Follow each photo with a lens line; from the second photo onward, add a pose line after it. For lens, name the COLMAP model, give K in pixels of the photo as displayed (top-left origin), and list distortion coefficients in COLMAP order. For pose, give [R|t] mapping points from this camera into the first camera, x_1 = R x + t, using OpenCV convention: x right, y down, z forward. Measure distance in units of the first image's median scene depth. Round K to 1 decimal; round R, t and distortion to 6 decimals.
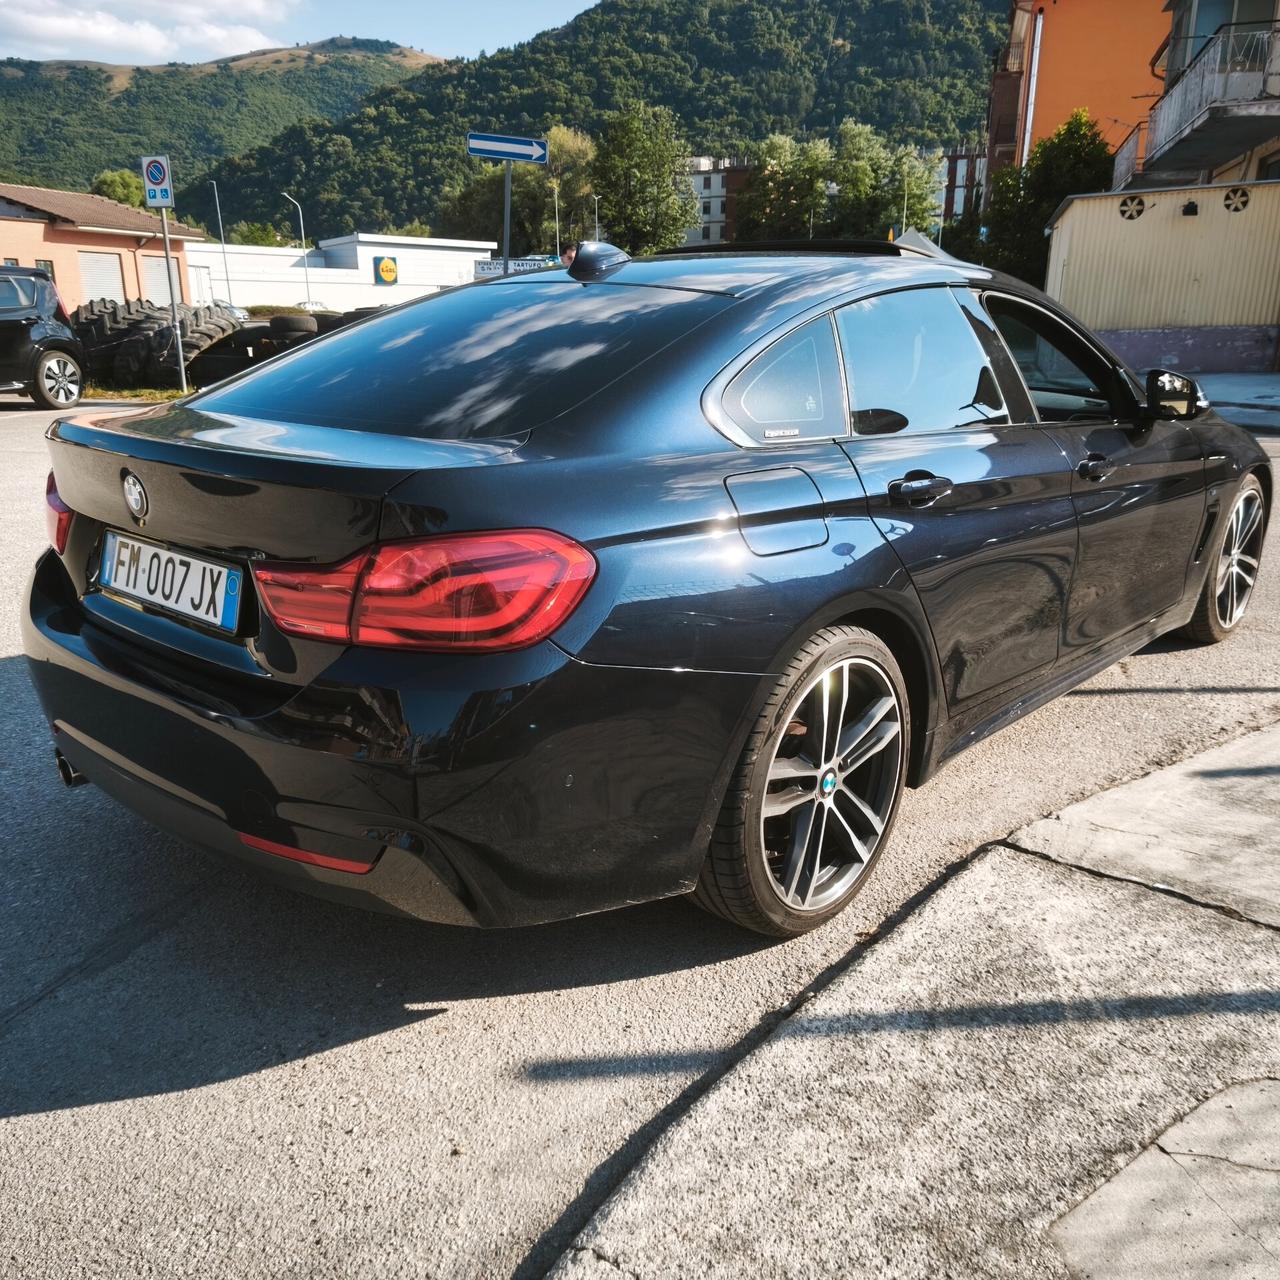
lens RADIAL K [[1097.8, 0, 640.0], [0, 1097.8, 640.0], [0, 0, 1]] dist [0.103759, -0.101627]
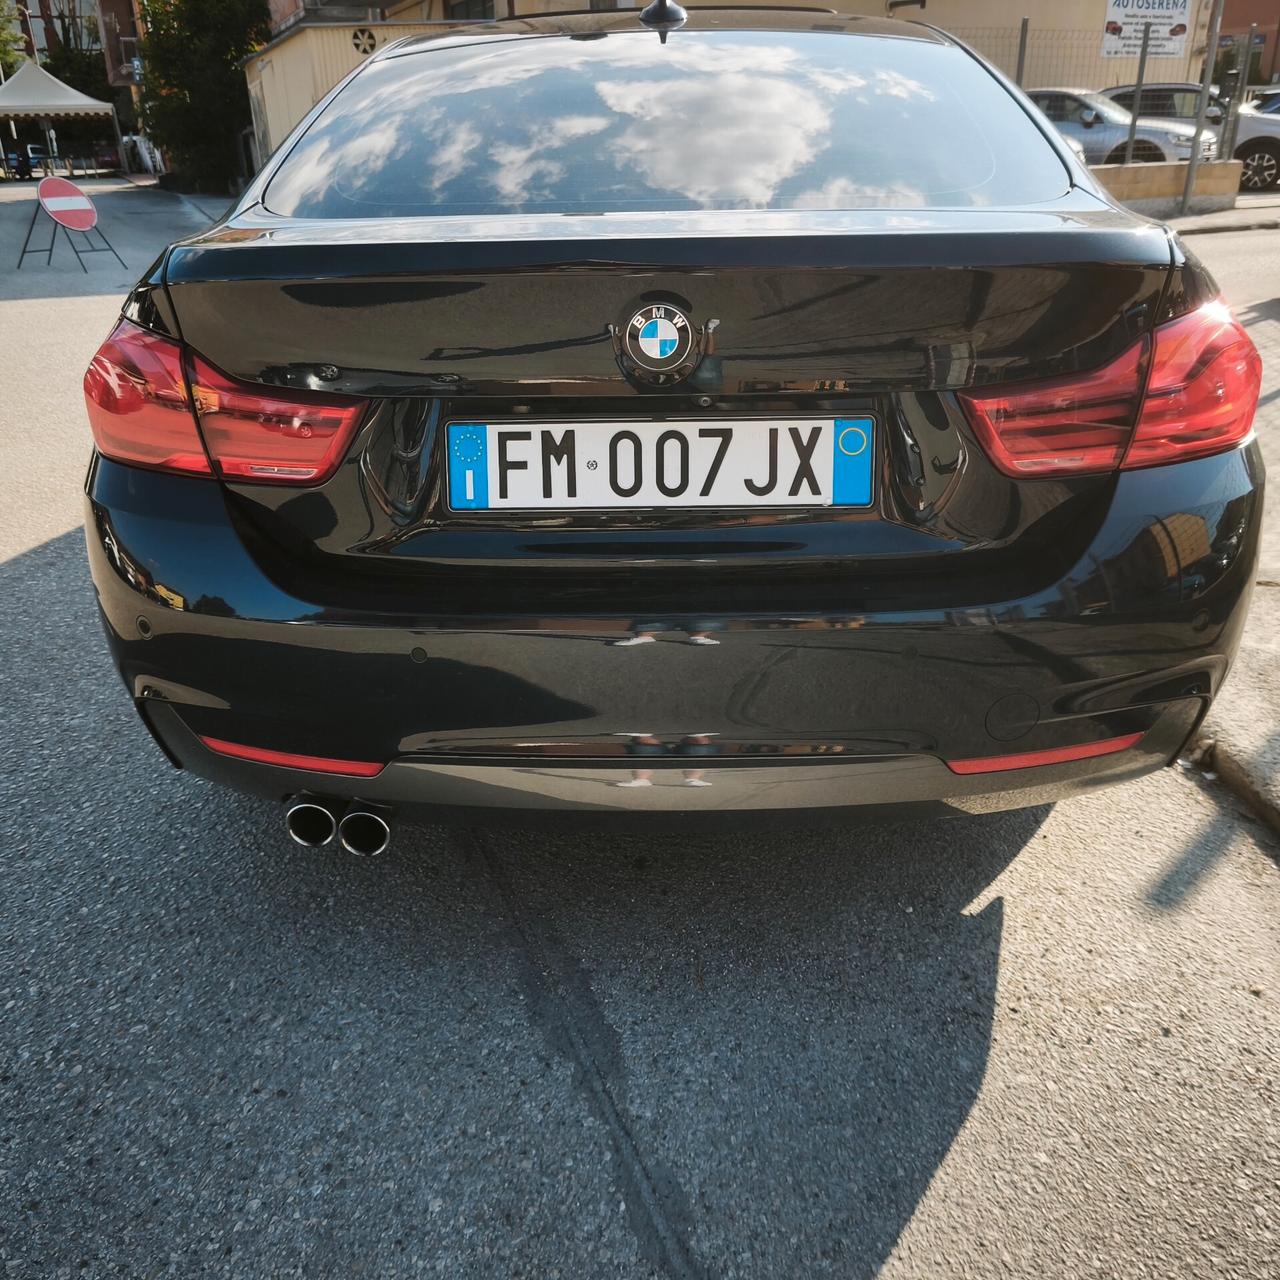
lens RADIAL K [[1095.8, 0, 642.5], [0, 1095.8, 643.5], [0, 0, 1]] dist [0.082299, -0.073481]
pose [[0.762823, -0.276646, 0.584438, -0.840898], [0.204376, 0.960673, 0.187983, -0.078190], [-0.613459, -0.023953, 0.789363, 0.492990]]
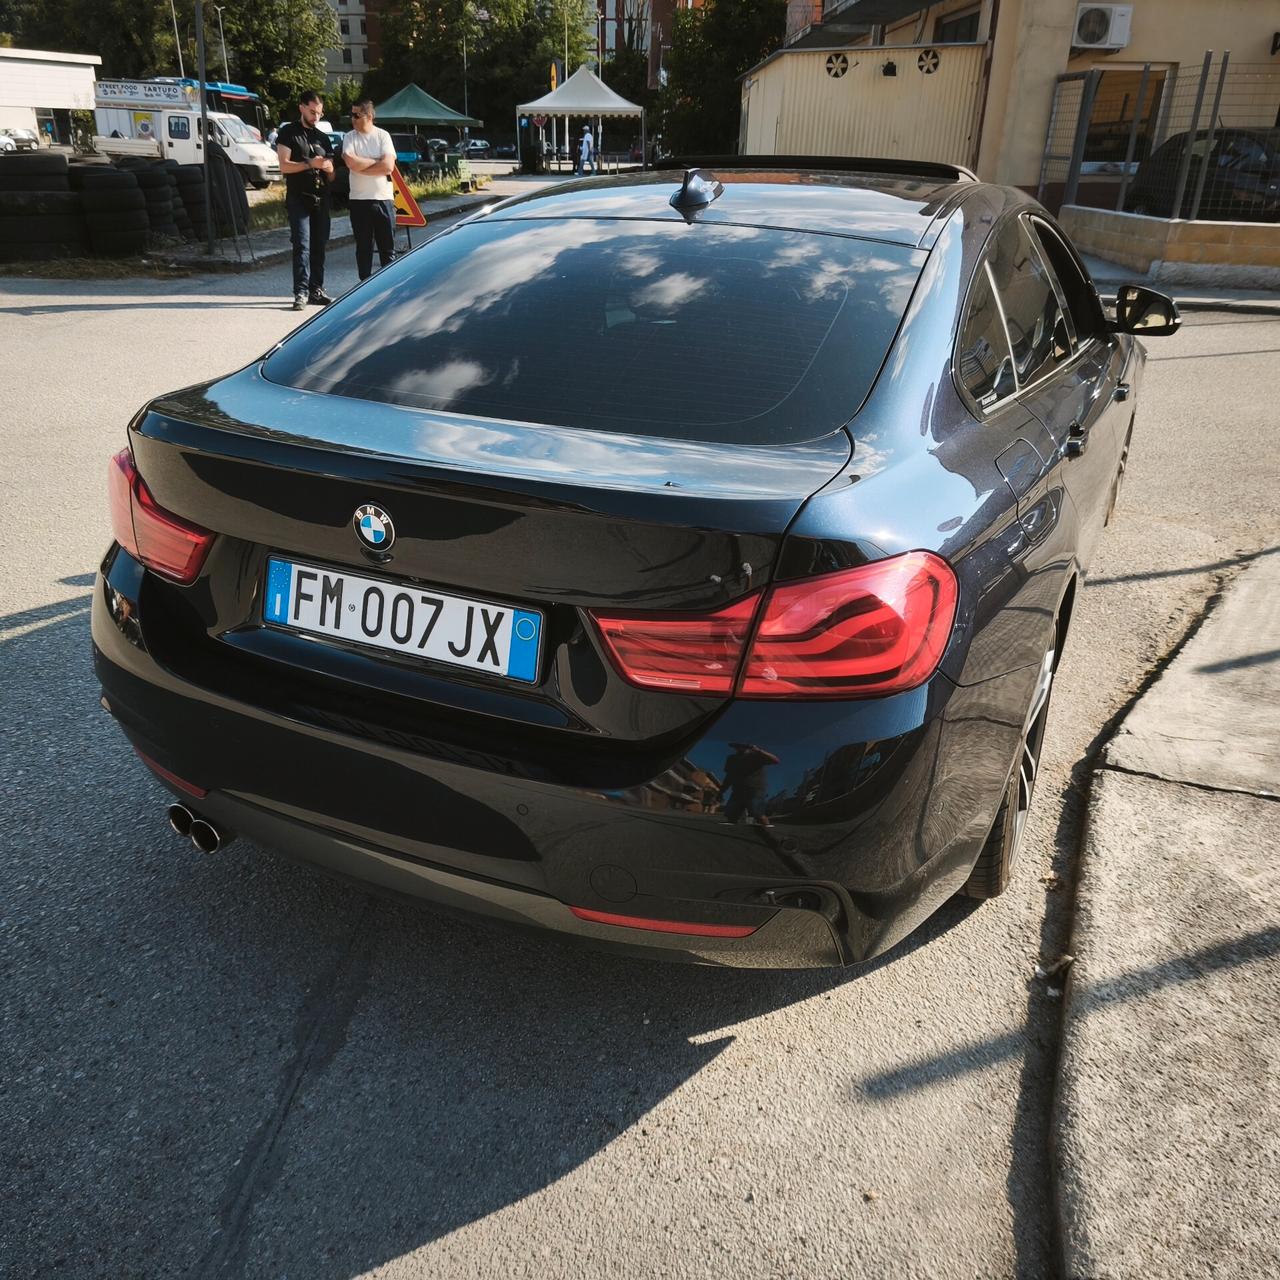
lens RADIAL K [[1095.8, 0, 642.5], [0, 1095.8, 643.5], [0, 0, 1]] dist [0.082299, -0.073481]
pose [[0.958909, -0.100326, 0.265384, -0.469097], [0.065054, 0.988219, 0.138531, -0.138999], [-0.276156, -0.115574, 0.954139, 0.152938]]
